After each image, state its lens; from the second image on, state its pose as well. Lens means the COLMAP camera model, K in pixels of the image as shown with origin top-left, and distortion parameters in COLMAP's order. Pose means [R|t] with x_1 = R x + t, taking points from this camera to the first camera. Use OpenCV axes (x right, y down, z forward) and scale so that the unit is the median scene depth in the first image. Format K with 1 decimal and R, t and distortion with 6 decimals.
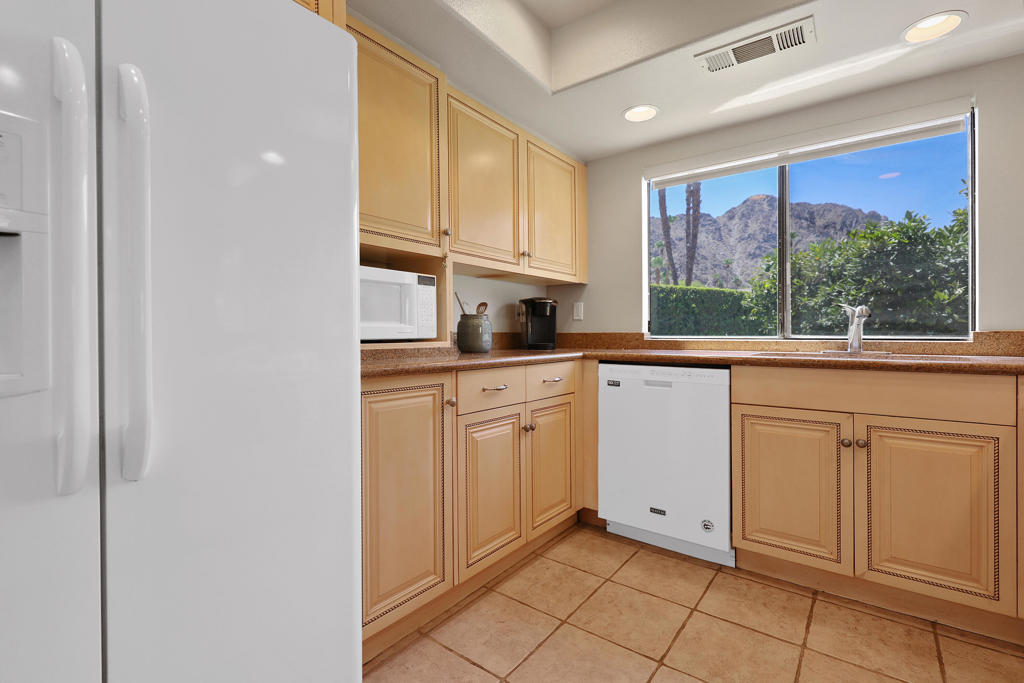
lens RADIAL K [[460.7, 0, 514.9], [0, 460.7, 343.3], [0, 0, 1]] dist [-0.000619, -0.002414]
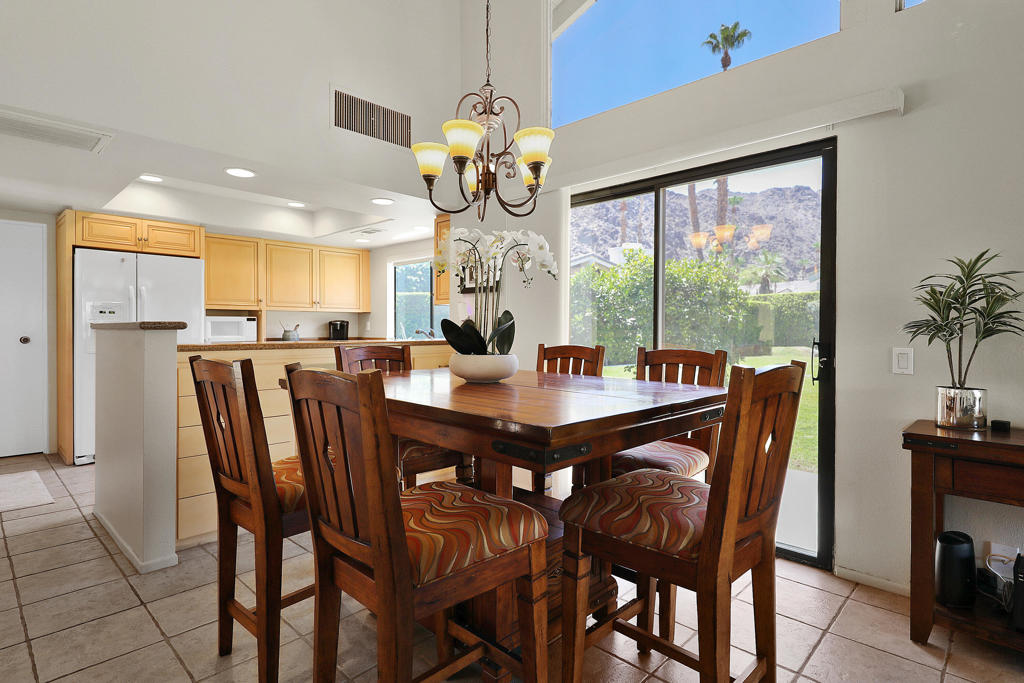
lens RADIAL K [[531.3, 0, 522.3], [0, 531.3, 333.7], [0, 0, 1]] dist [0.004949, 0.001812]
pose [[0.992956, 0.005701, -0.118345, 1.394504], [-0.006870, 0.999931, -0.009477, -0.029796], [0.118283, 0.010223, 0.992927, -1.504806]]
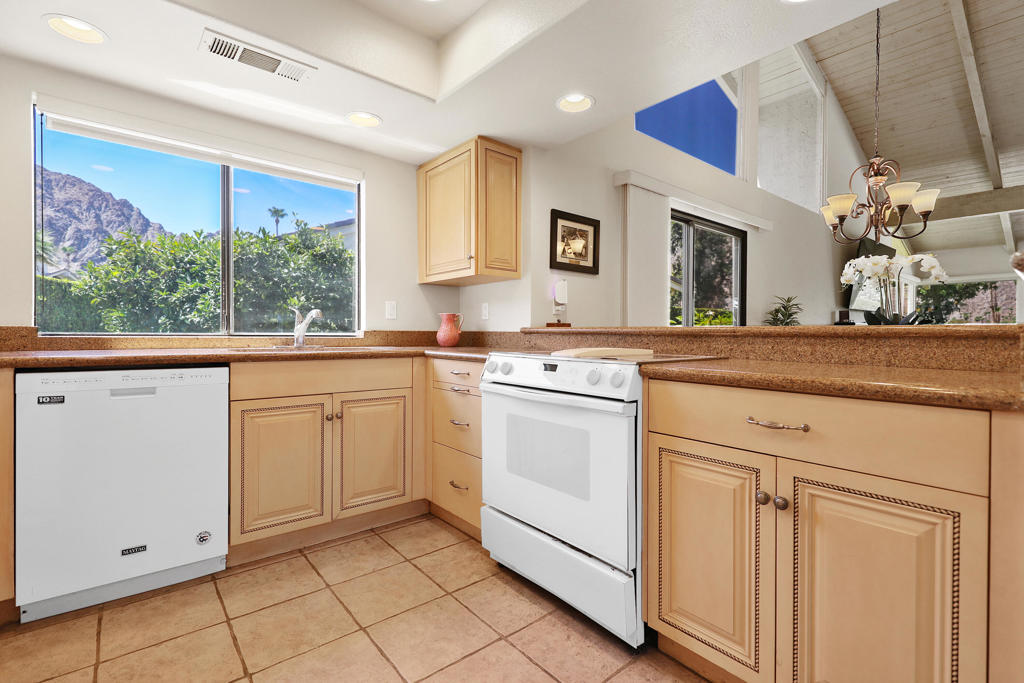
lens RADIAL K [[474.2, 0, 522.3], [0, 474.2, 342.3], [0, 0, 1]] dist [0.001336, -0.001644]
pose [[0.209156, -0.015179, 0.977764, -0.331934], [0.009565, 0.999863, 0.013476, -0.002792], [-0.977835, 0.006533, 0.209273, 0.150957]]
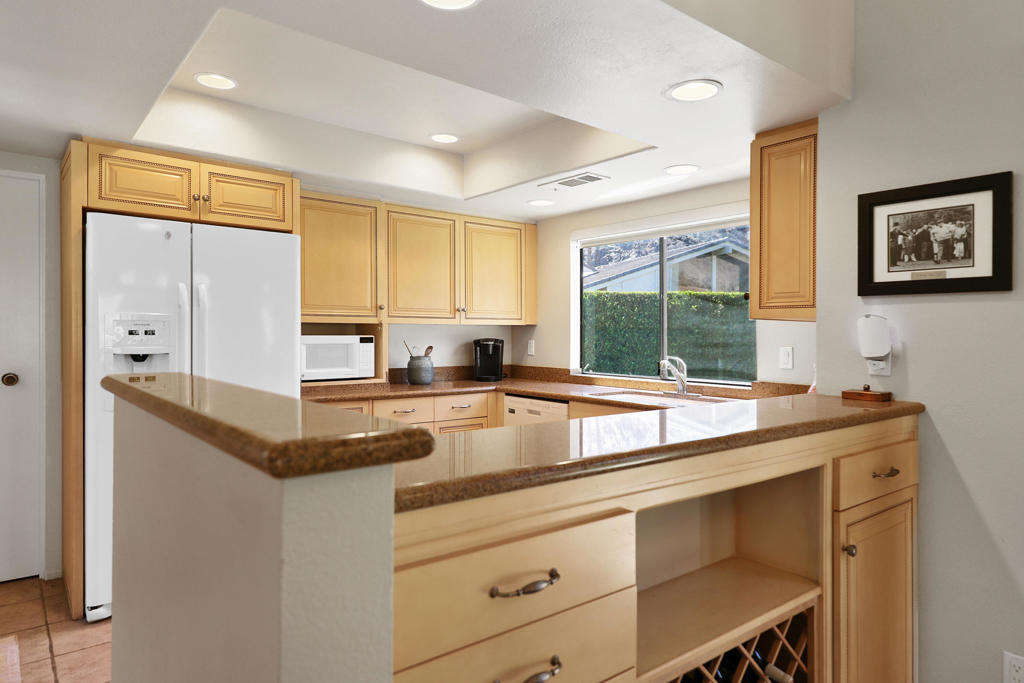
lens RADIAL K [[639.8, 0, 516.5], [0, 639.8, 342.7], [0, 0, 1]] dist [0.011096, -0.002858]
pose [[0.969520, 0.010978, -0.244764, 0.669506], [-0.012408, 0.999914, -0.004305, -0.100643], [0.244696, 0.007211, 0.969573, -0.782725]]
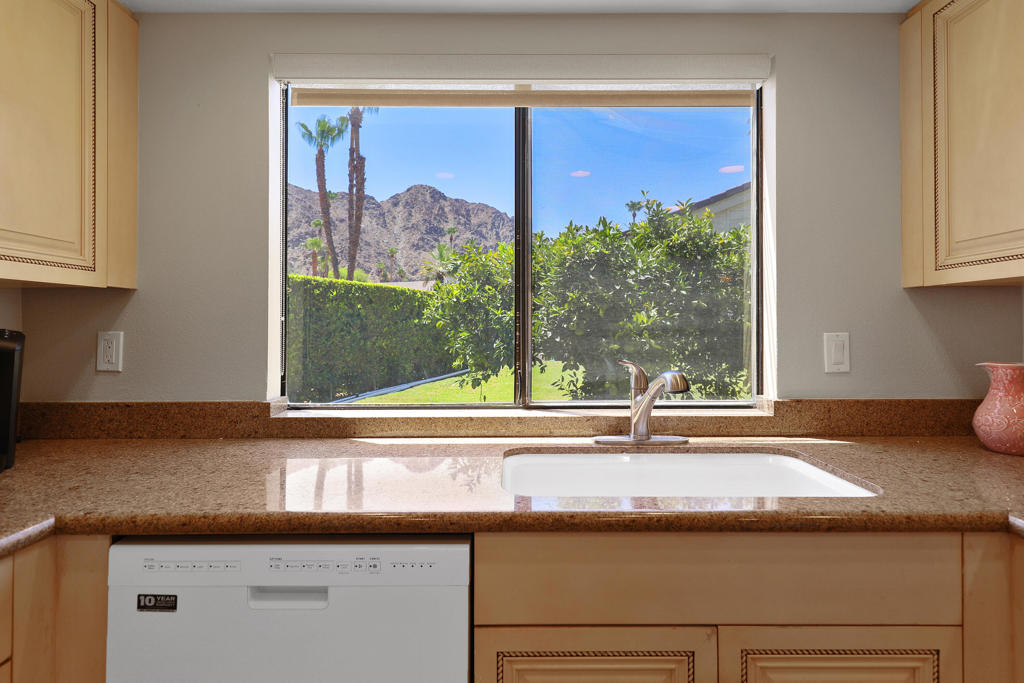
lens RADIAL K [[531.3, 0, 508.2], [0, 531.3, 320.0], [0, 0, 1]] dist [0.004949, 0.001812]
pose [[0.797306, 0.008157, 0.603520, 0.178868], [0.012886, 0.999451, -0.030532, -0.105945], [-0.603438, 0.032120, 0.796763, 0.512728]]
